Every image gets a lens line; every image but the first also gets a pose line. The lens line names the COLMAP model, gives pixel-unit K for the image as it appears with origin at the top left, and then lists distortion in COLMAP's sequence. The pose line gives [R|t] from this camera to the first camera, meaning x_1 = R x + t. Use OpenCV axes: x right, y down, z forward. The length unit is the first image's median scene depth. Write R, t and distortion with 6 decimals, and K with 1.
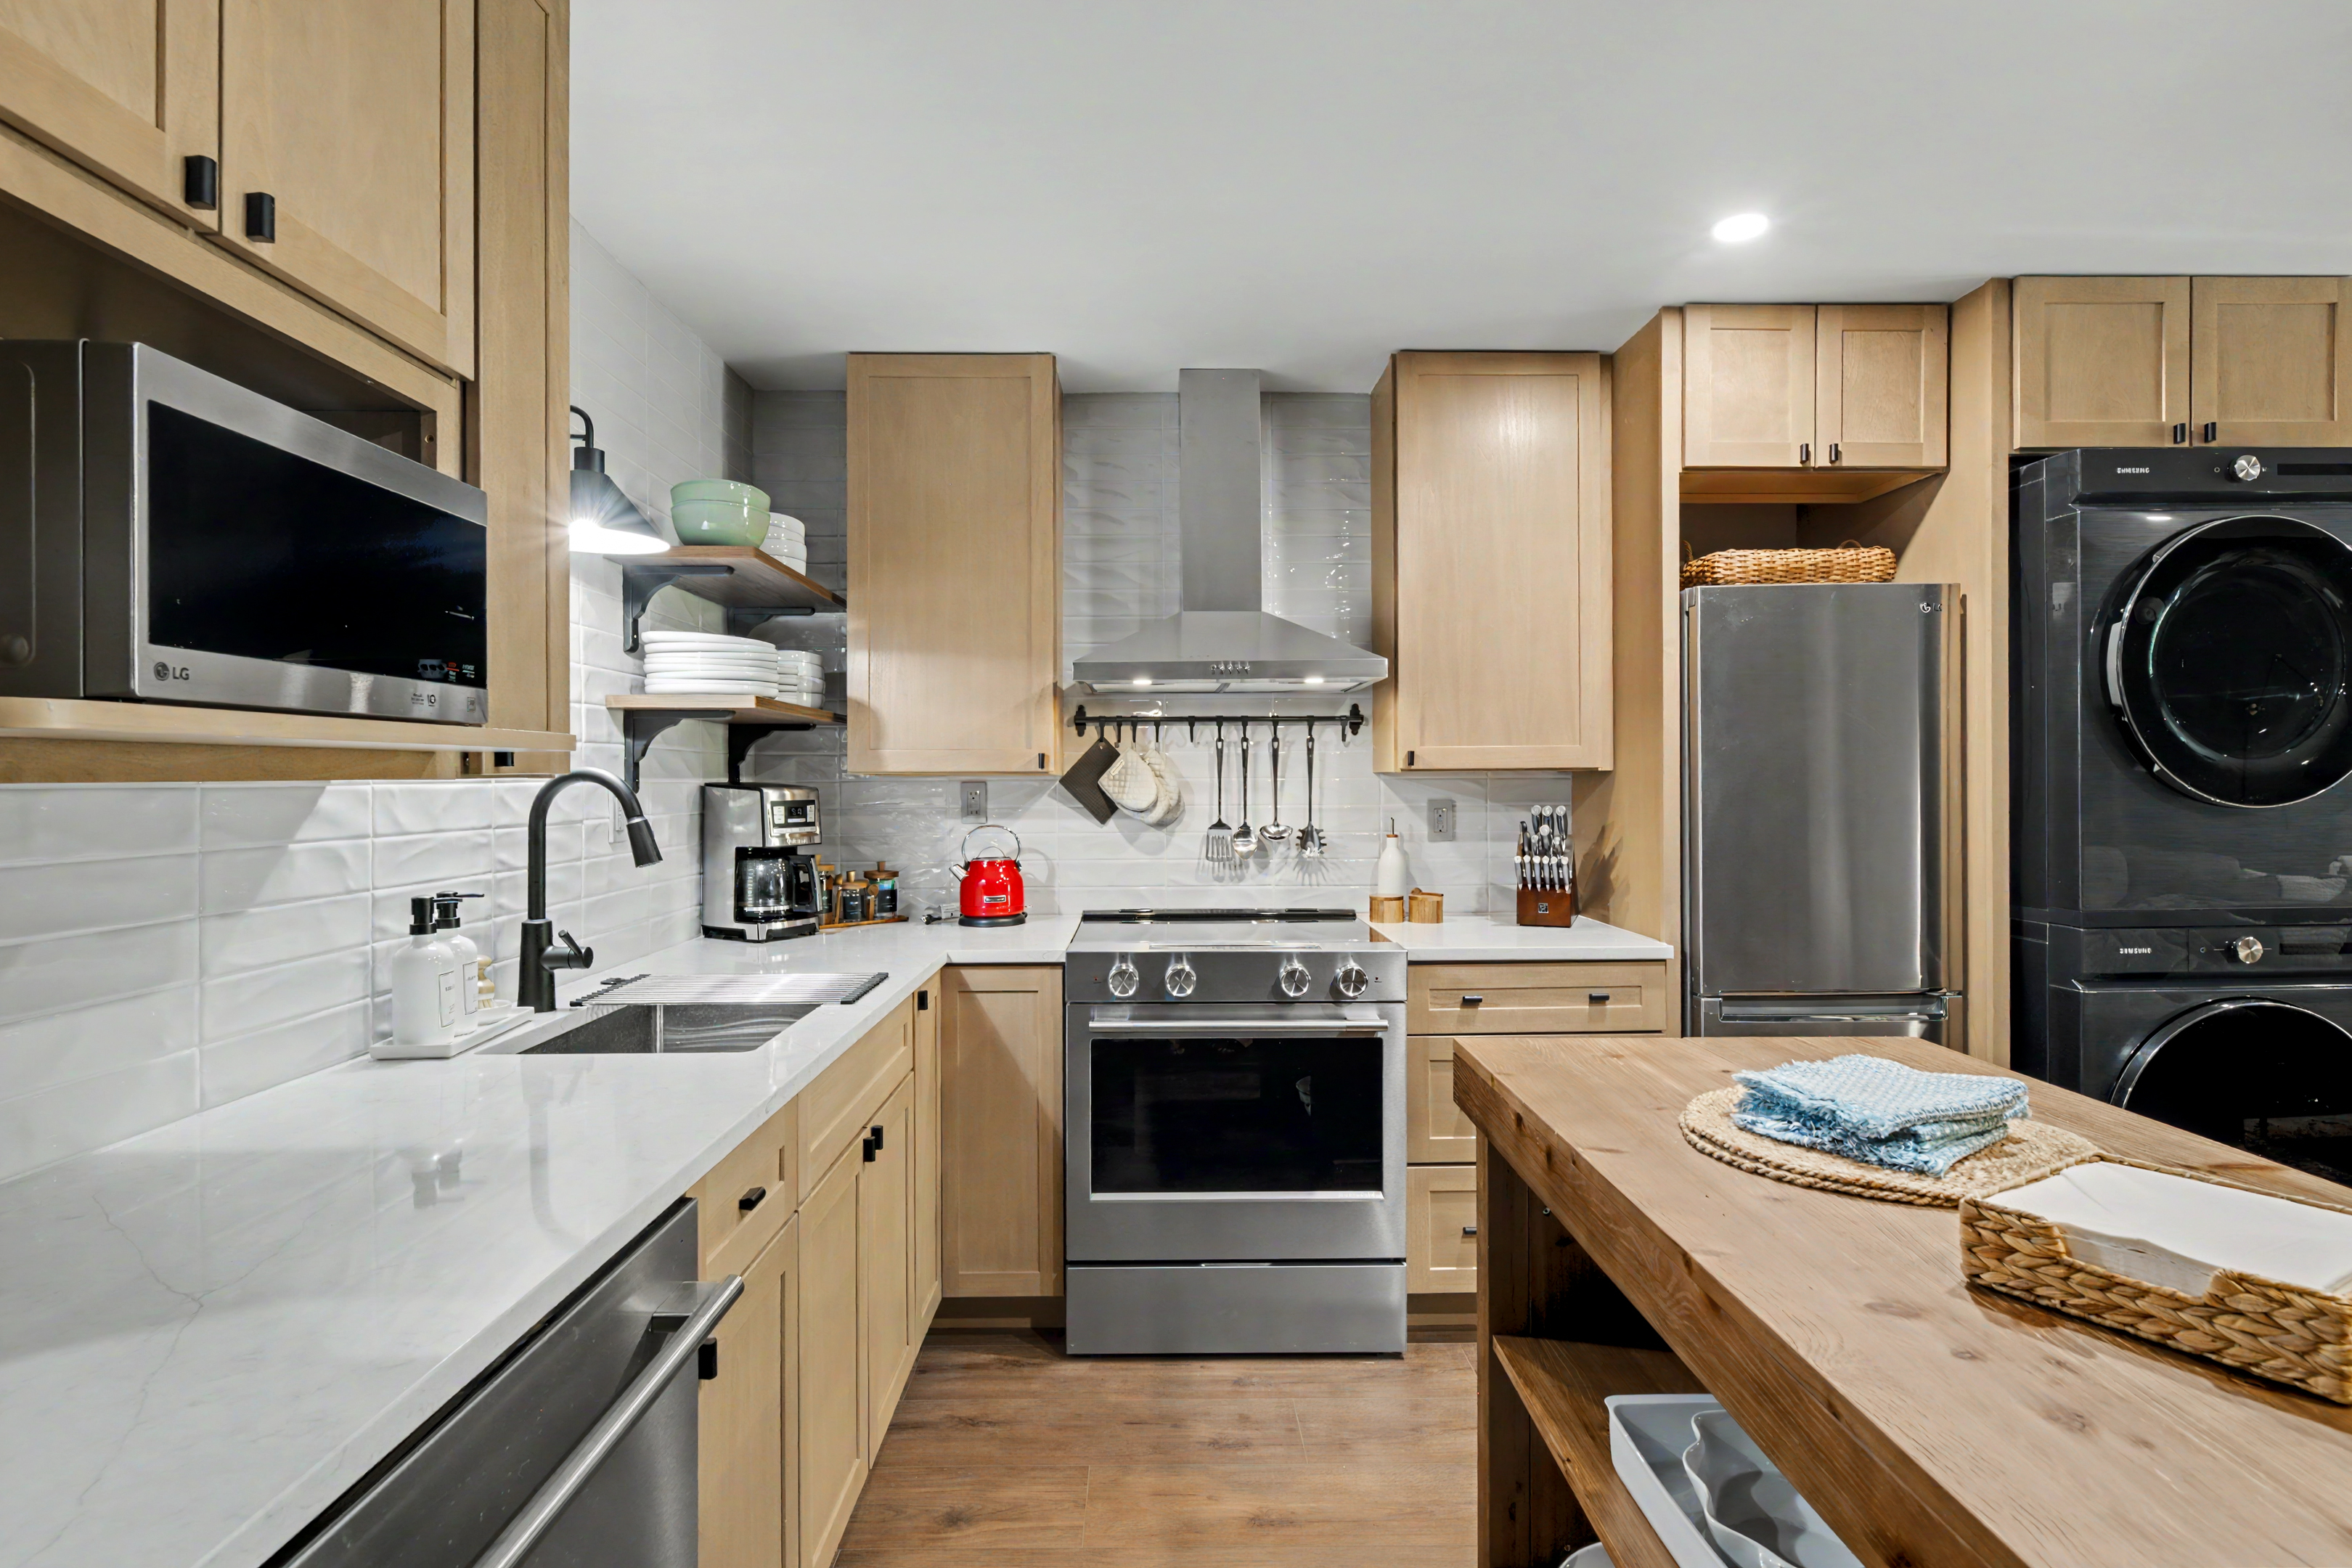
lens RADIAL K [[1165.4, 0, 1172.0], [0, 1165.4, 781.8], [0, 0, 1]] dist [0.006459, -0.002651]
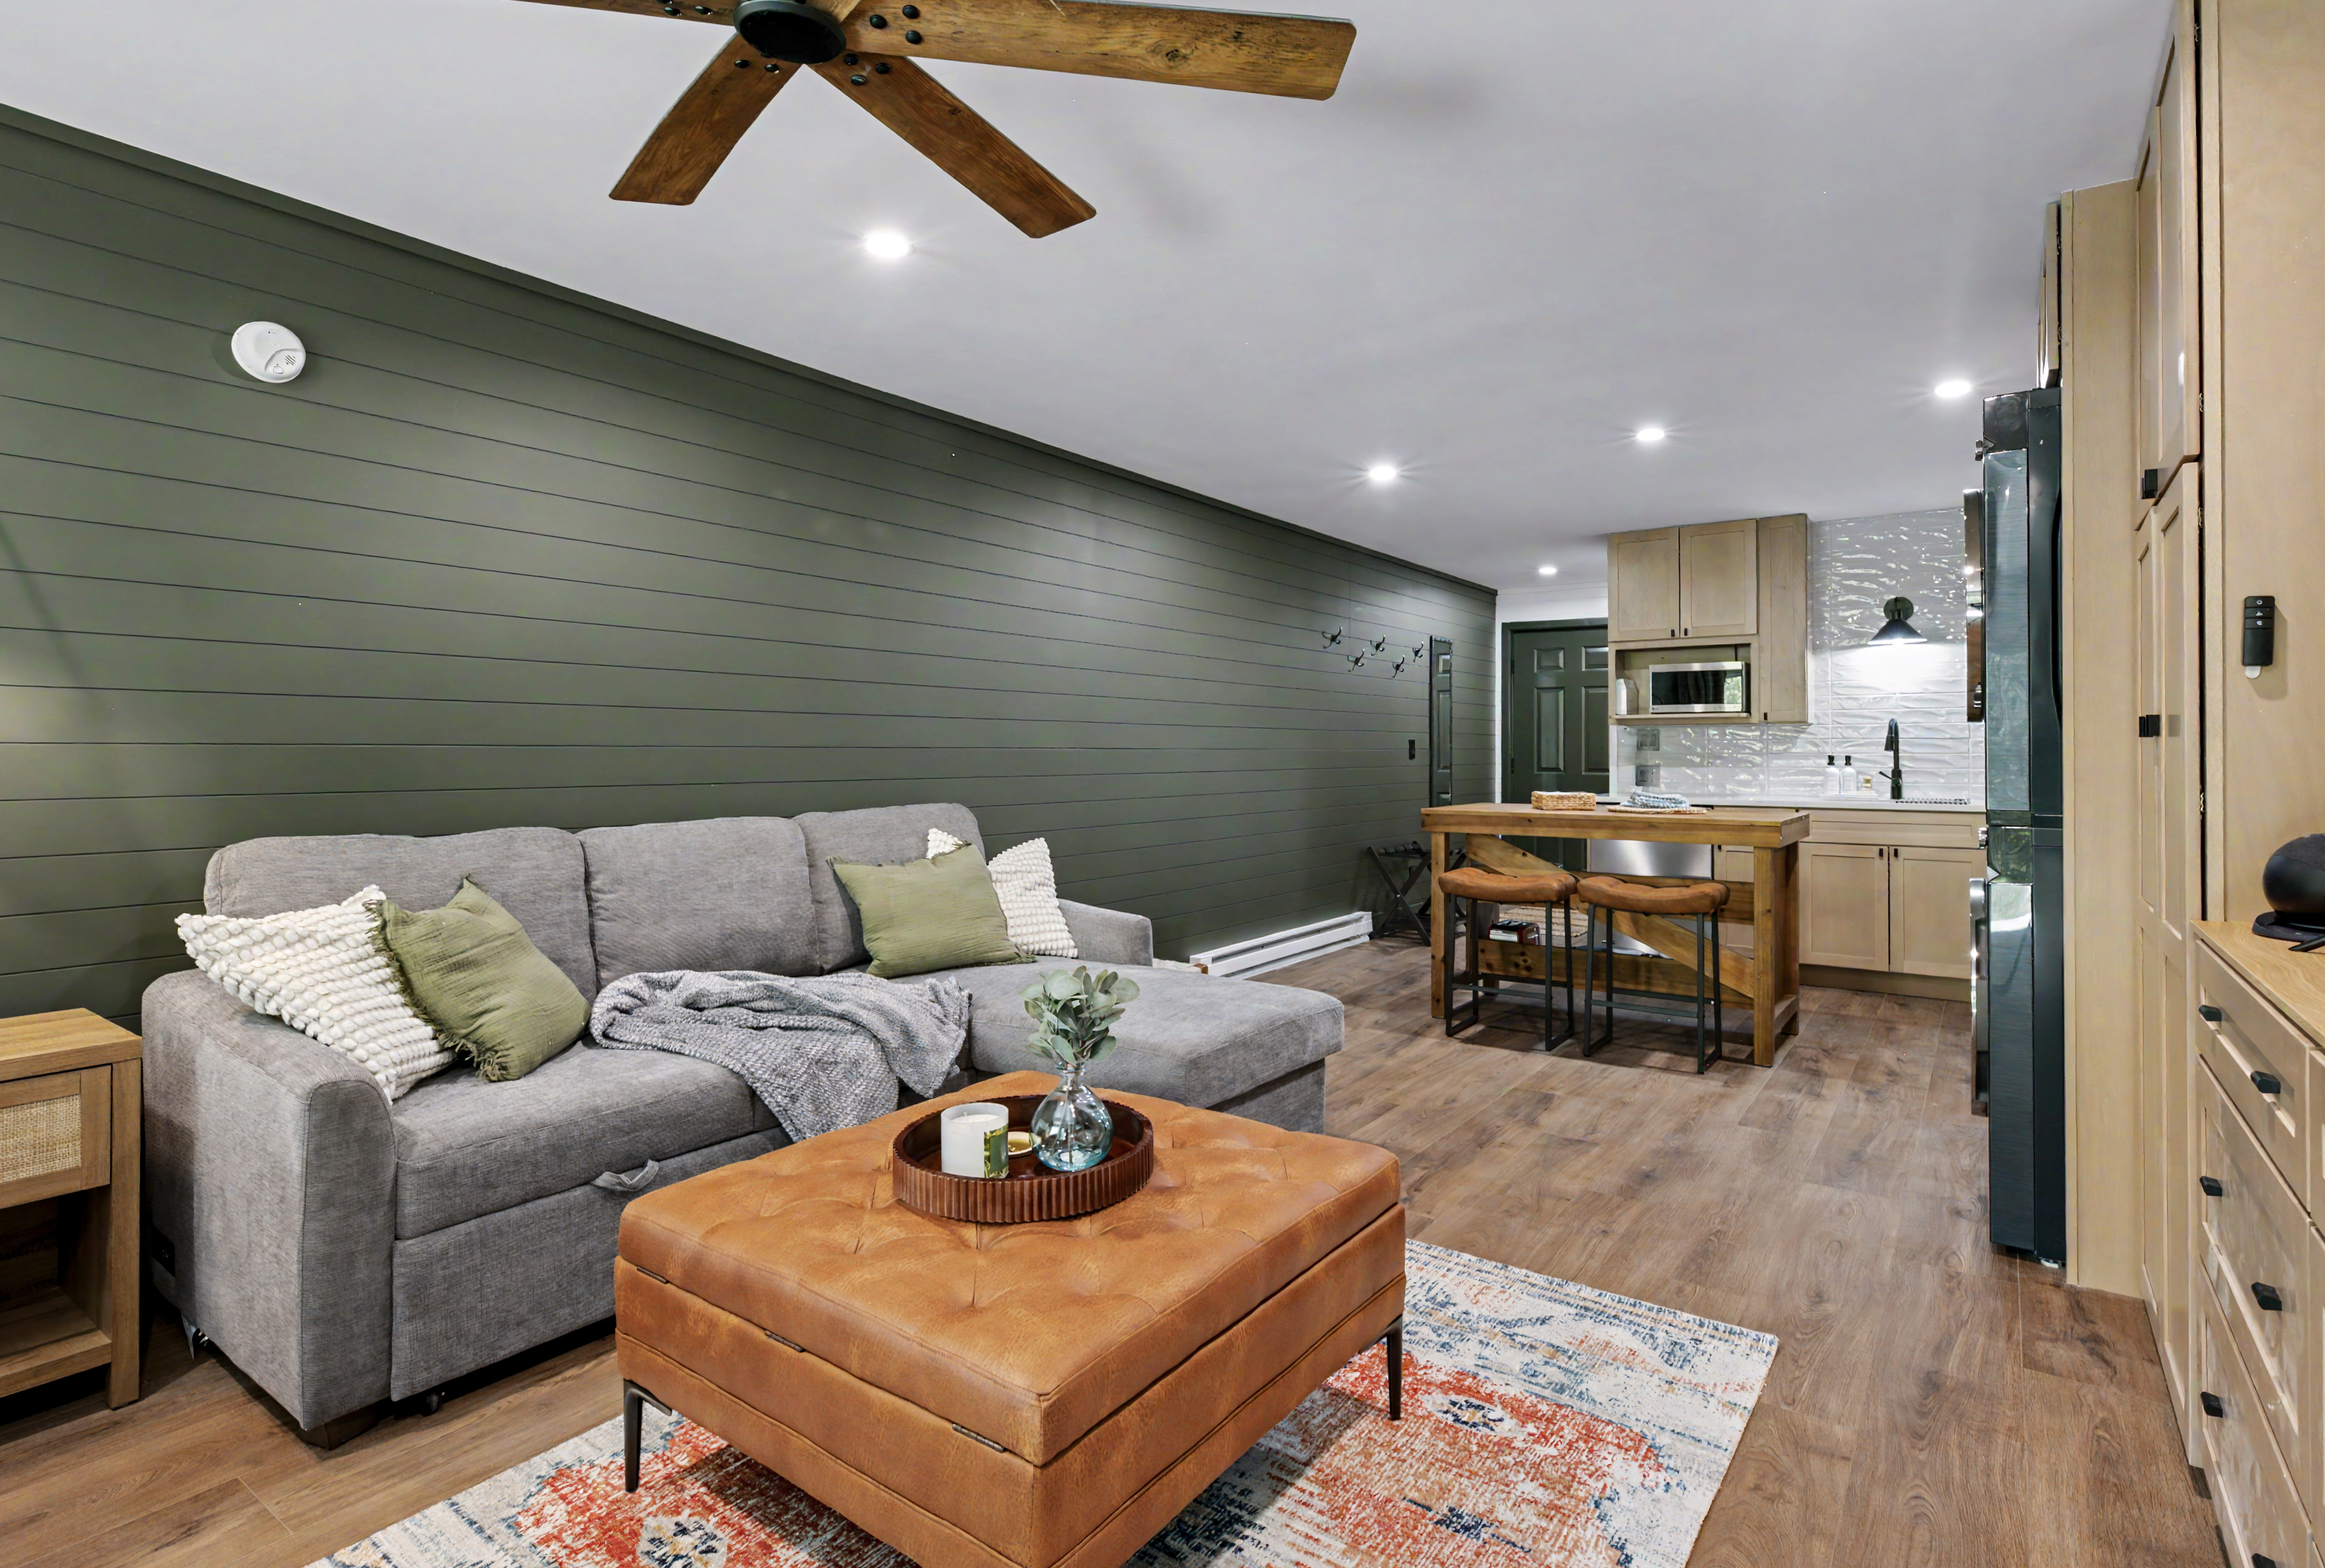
lens RADIAL K [[1154.1, 0, 1206.0], [0, 1154.1, 745.7], [0, 0, 1]] dist [-0.007066, -0.002252]
pose [[-0.577491, -0.000329, -0.816397, 2.016742], [0.000076, 1.000000, -0.000457, 0.041288], [0.816397, -0.000326, -0.577491, 0.875722]]
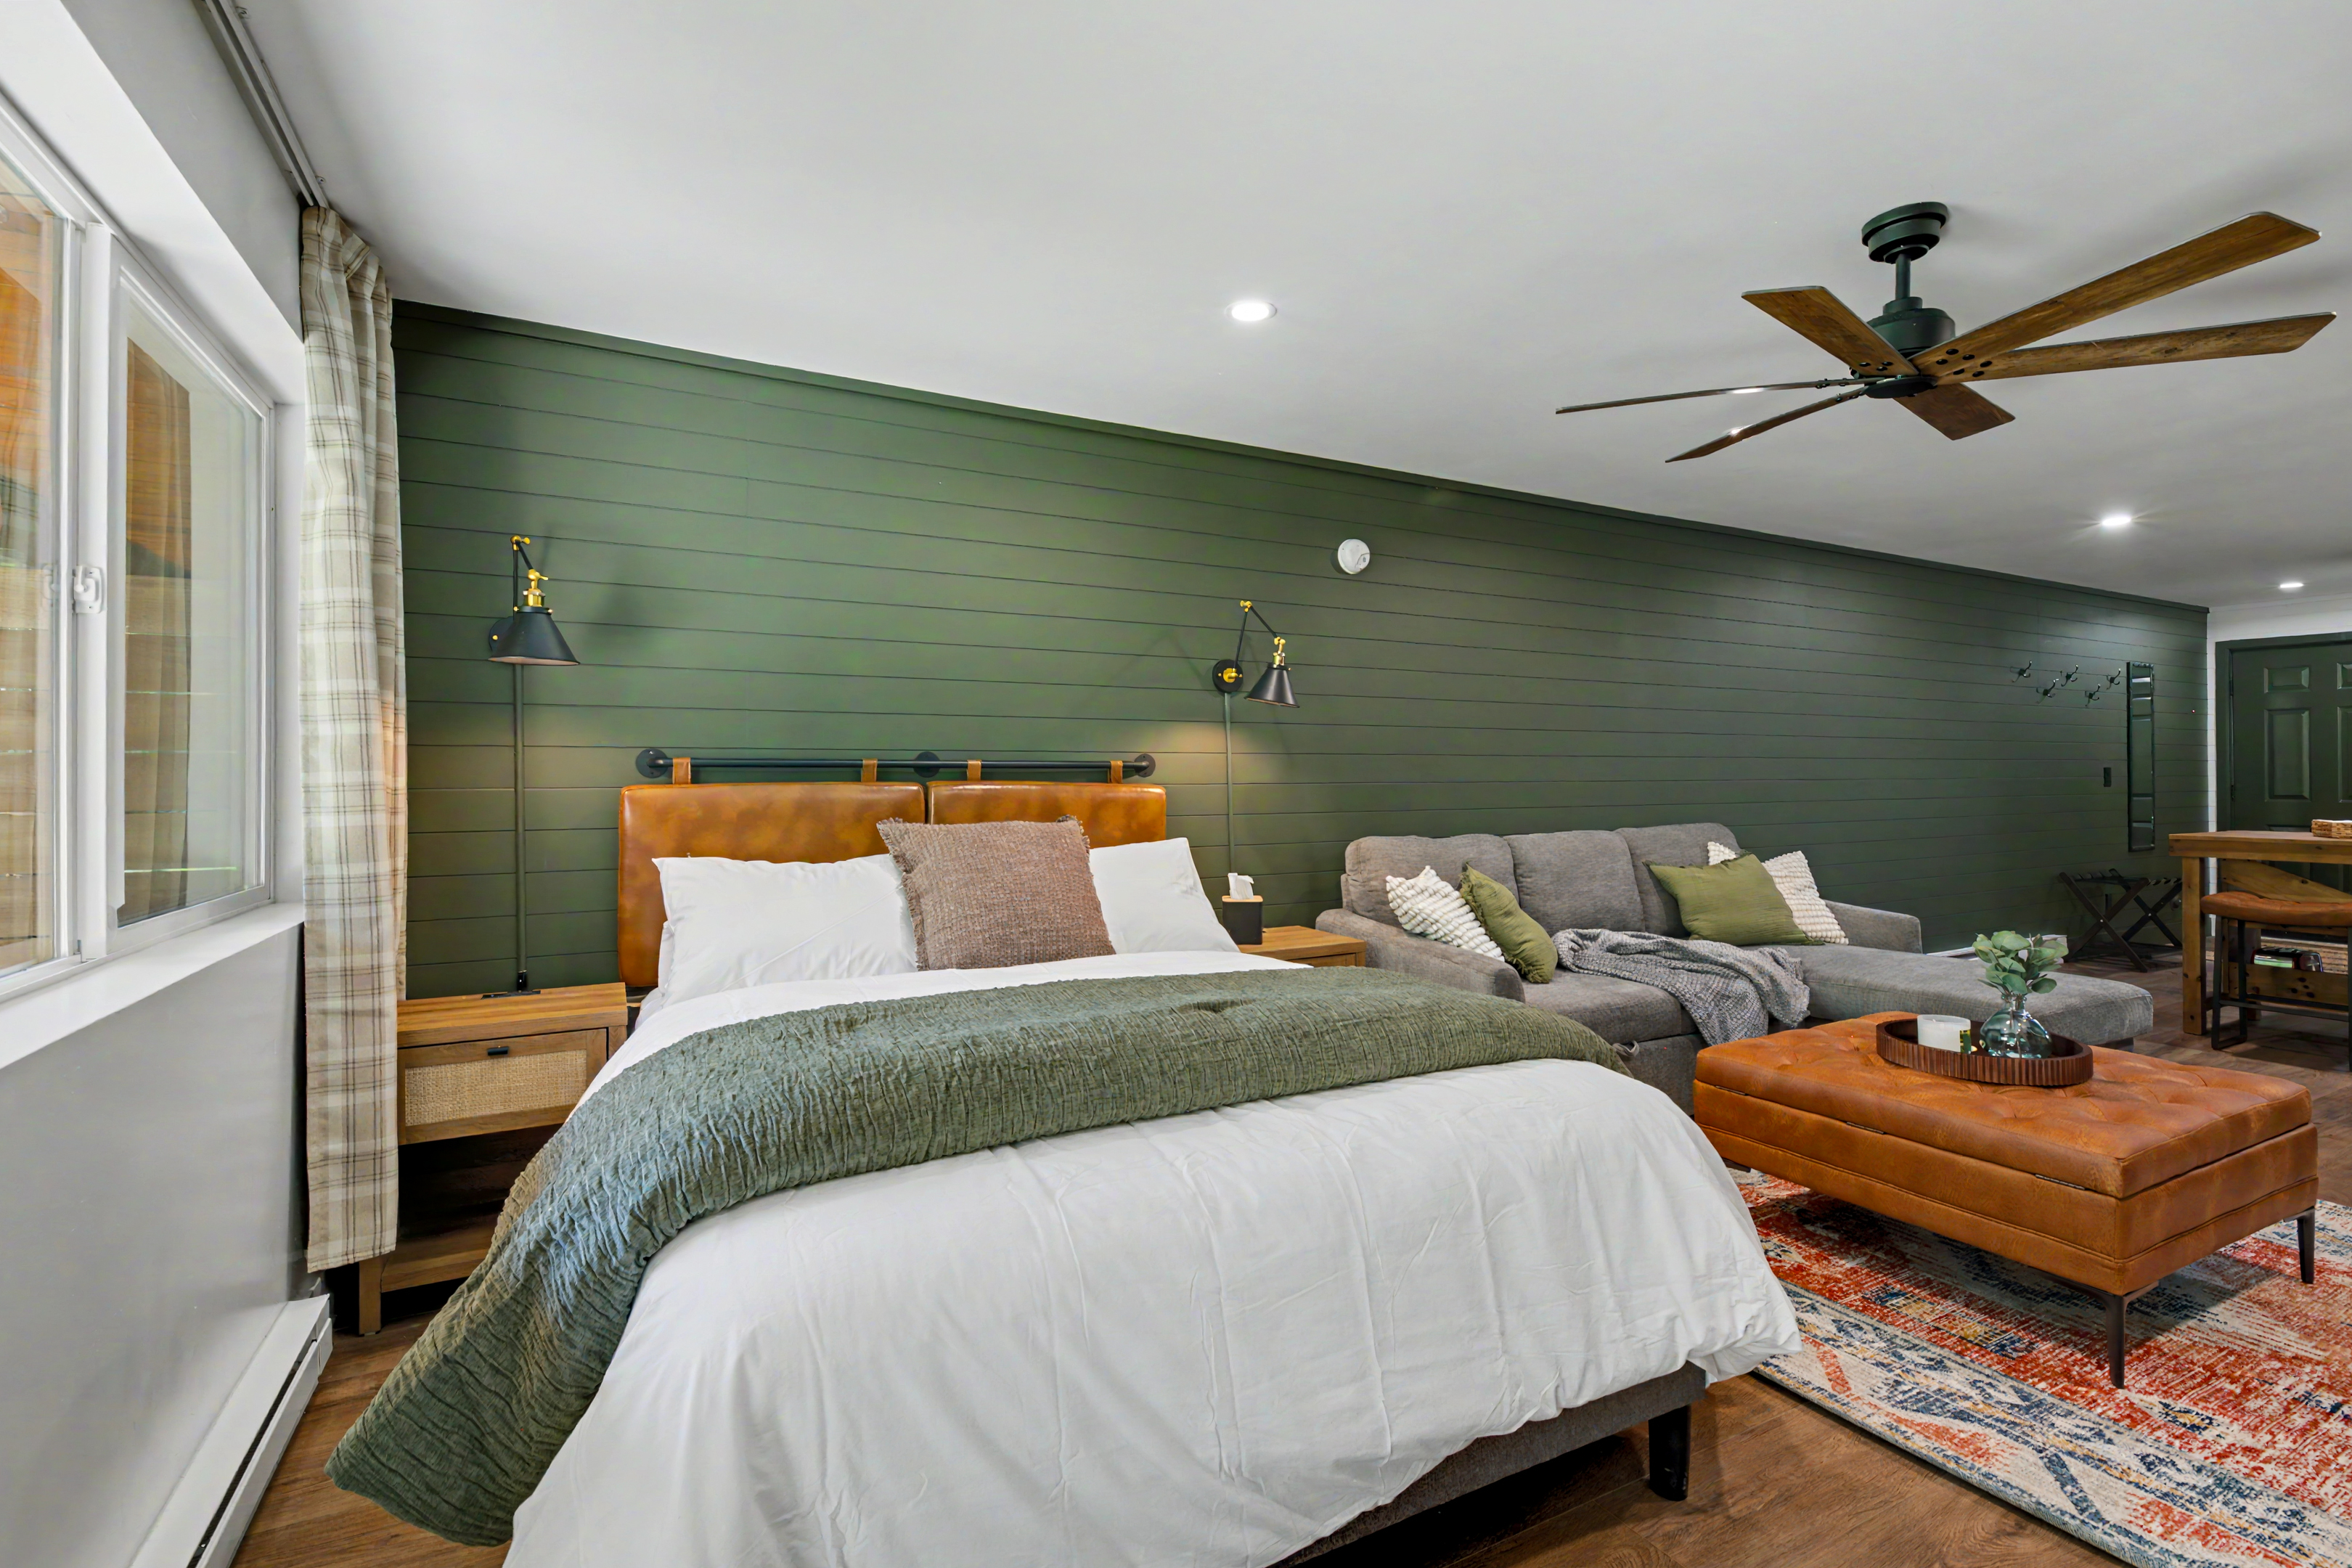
lens RADIAL K [[1046.3, 0, 1155.1], [0, 1046.3, 778.0], [0, 0, 1]] dist [-0.000499, -0.002517]
pose [[-0.895922, 0.008456, -0.444131, 2.605721], [0.008421, 0.999962, 0.002053, 0.027756], [0.444132, -0.001901, -0.895960, 0.910029]]
